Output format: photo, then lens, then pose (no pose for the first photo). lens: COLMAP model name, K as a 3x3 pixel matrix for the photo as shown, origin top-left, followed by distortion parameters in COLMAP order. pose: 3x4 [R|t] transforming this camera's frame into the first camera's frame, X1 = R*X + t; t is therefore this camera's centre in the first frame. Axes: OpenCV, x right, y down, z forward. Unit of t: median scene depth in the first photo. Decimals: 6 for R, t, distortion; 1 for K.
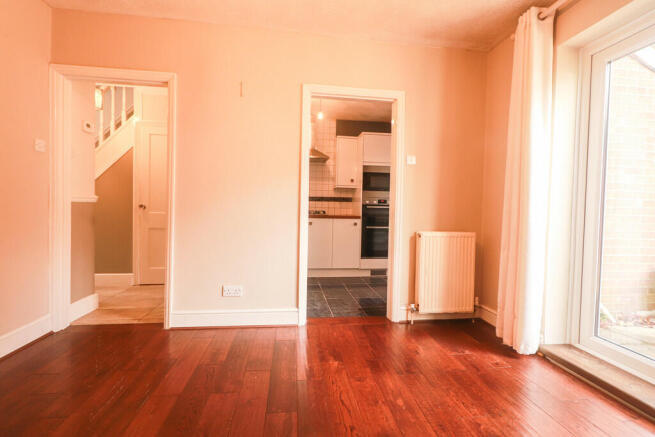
lens RADIAL K [[307.4, 0, 330.2], [0, 307.4, 216.2], [0, 0, 1]] dist [-0.000468, -0.000005]
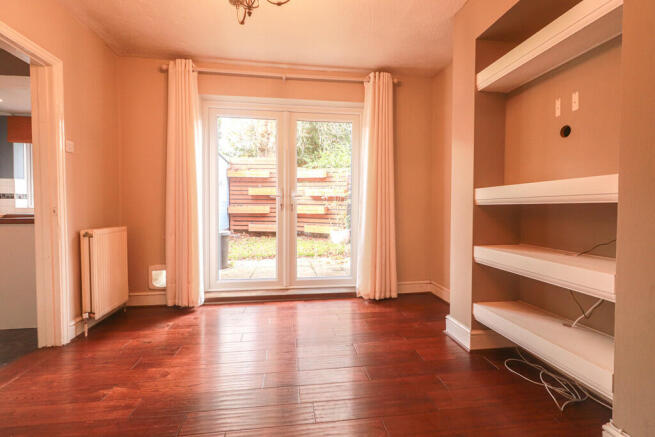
lens RADIAL K [[307.4, 0, 330.2], [0, 307.4, 216.2], [0, 0, 1]] dist [-0.000468, -0.000005]
pose [[-0.005399, -0.051655, 0.998650, -0.600919], [0.024433, 0.998360, 0.051772, -0.020108], [-0.999687, 0.024679, -0.004128, 0.300288]]
